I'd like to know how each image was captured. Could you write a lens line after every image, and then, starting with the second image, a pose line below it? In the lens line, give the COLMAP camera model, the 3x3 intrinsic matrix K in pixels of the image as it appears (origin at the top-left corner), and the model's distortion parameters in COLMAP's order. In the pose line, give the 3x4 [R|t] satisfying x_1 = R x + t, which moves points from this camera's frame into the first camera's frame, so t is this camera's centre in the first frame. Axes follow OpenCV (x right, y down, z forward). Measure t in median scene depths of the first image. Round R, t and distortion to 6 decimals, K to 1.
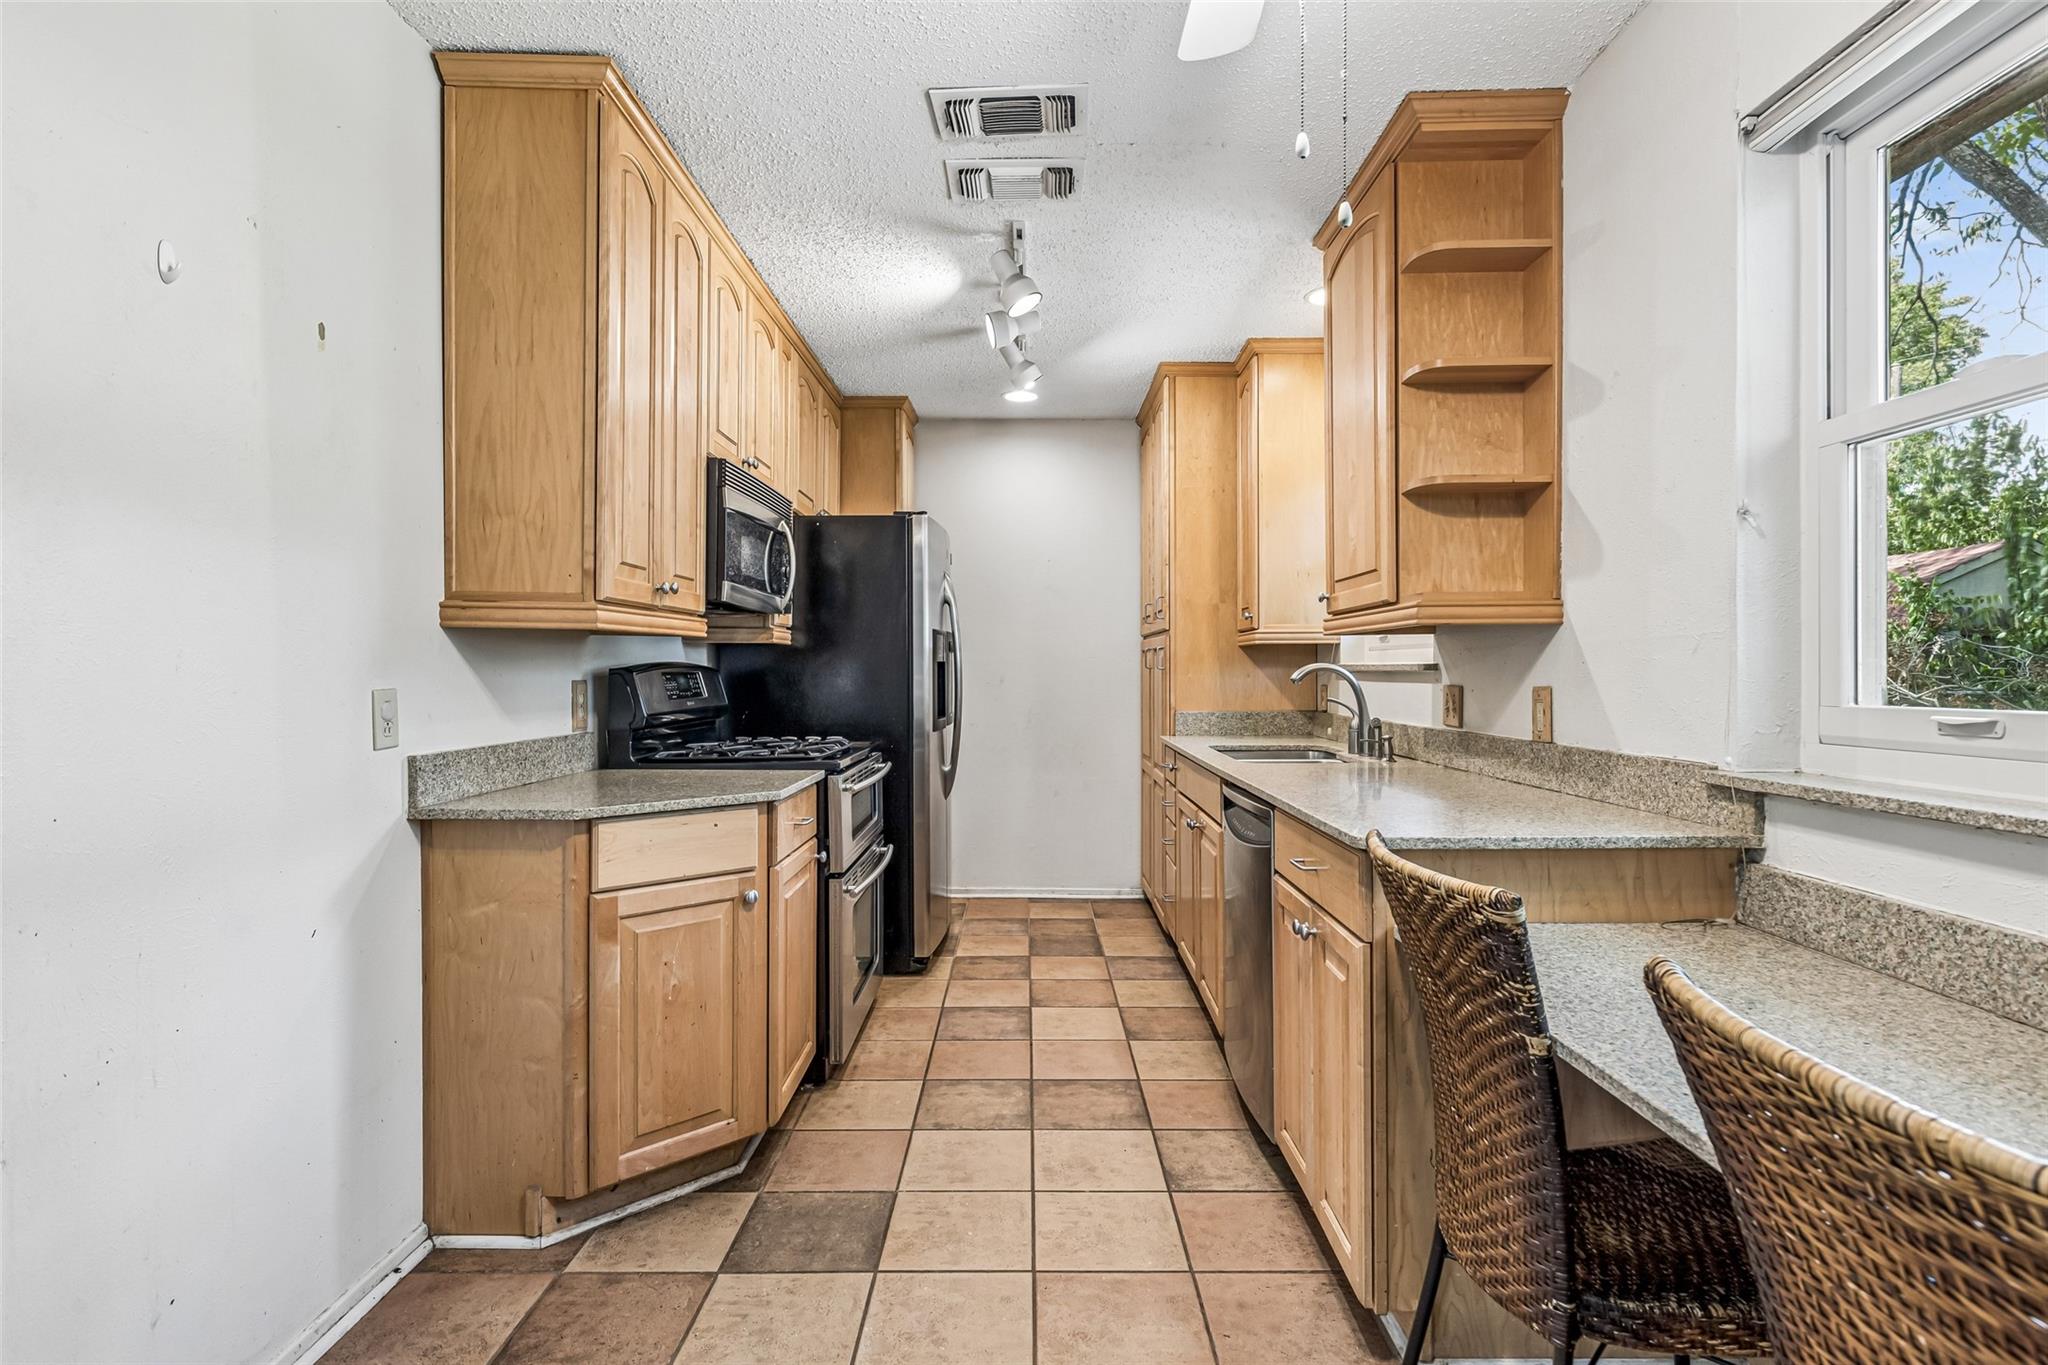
lens RADIAL K [[994.2, 0, 1032.9], [0, 994.2, 680.9], [0, 0, 1]] dist [0.001672, 0.000219]
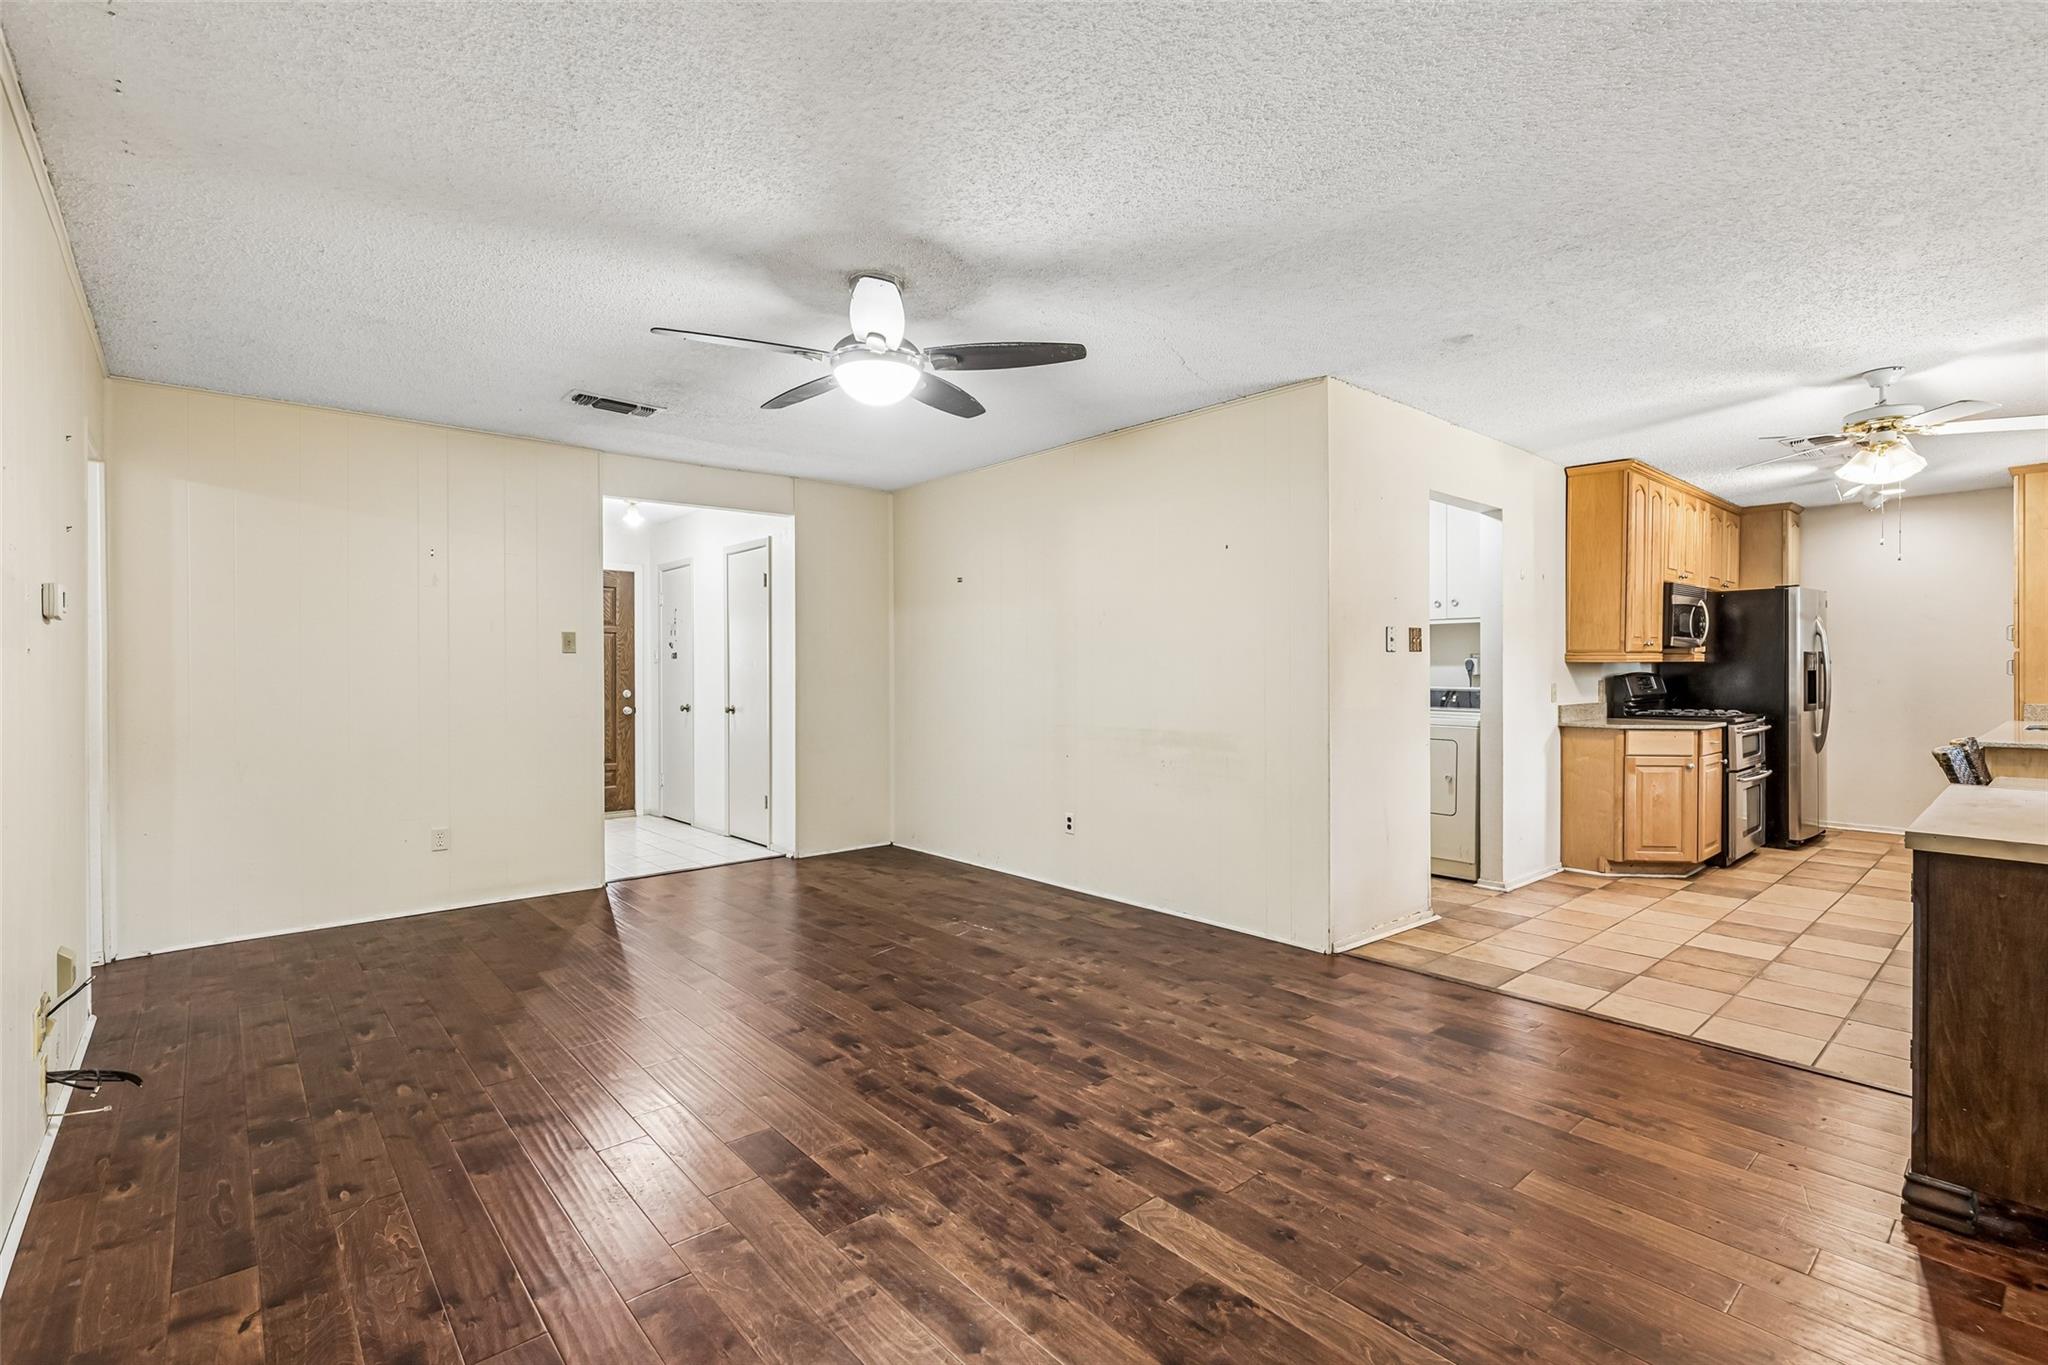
lens RADIAL K [[929.1, 0, 1028.9], [0, 929.1, 680.8], [0, 0, 1]] dist [0.011992, -0.001534]
pose [[0.662298, 0.004114, -0.749229, 0.318084], [-0.003603, 0.999991, 0.002306, -0.000076], [0.749232, 0.001172, 0.662307, -1.528661]]
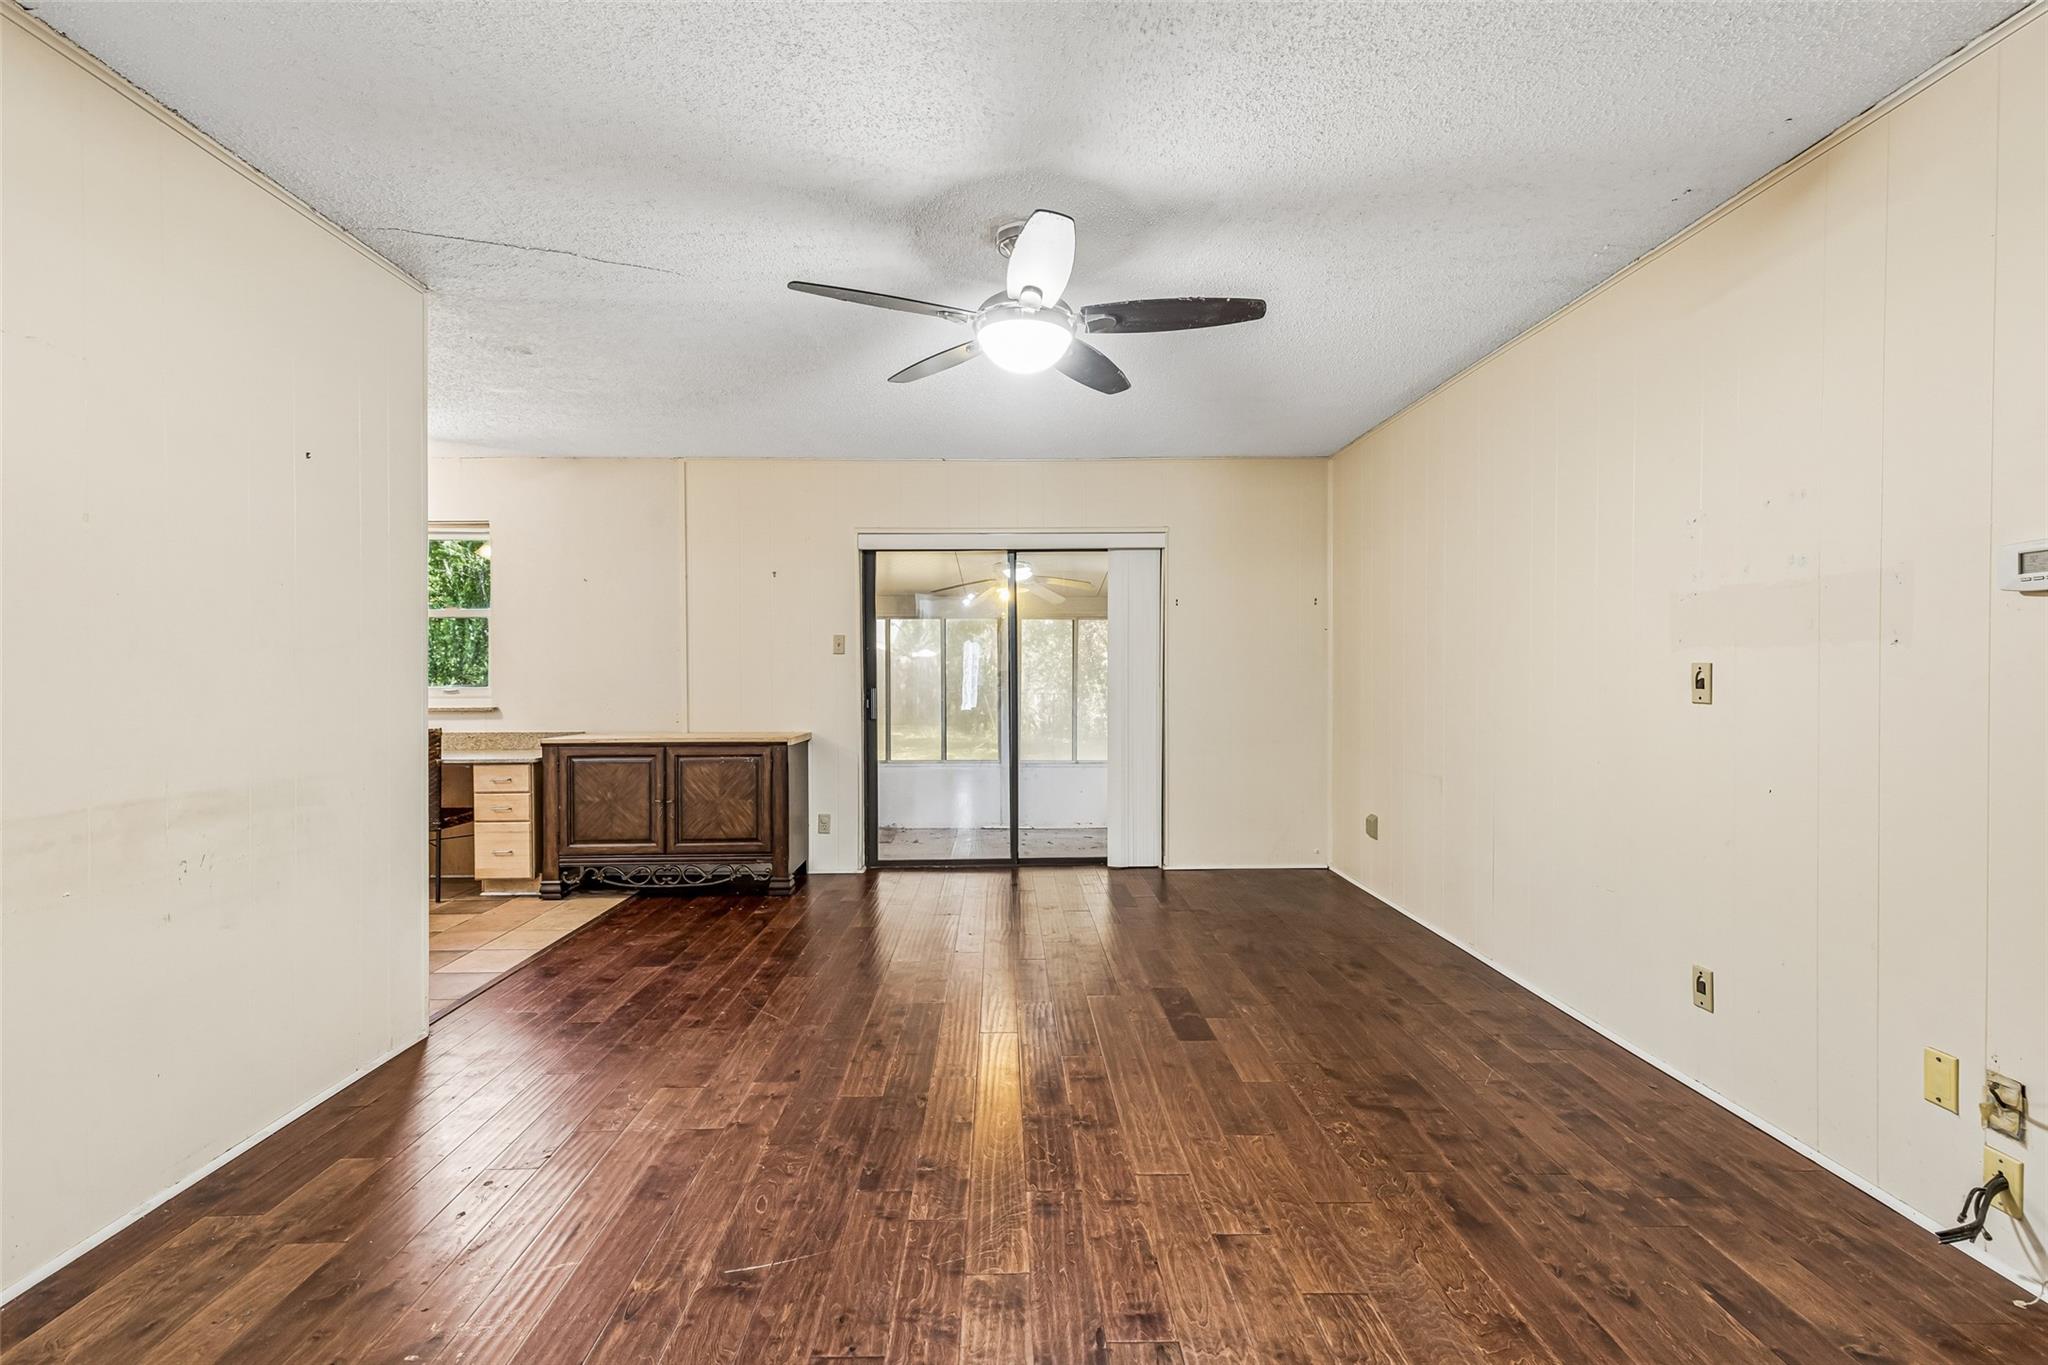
lens RADIAL K [[929.1, 0, 1019.4], [0, 929.1, 682.3], [0, 0, 1]] dist [0.011992, -0.001534]
pose [[-0.024879, -0.008516, 0.999654, -1.601879], [0.009968, 0.999912, 0.008766, -0.001123], [-0.999641, 0.010182, -0.024792, -0.909038]]
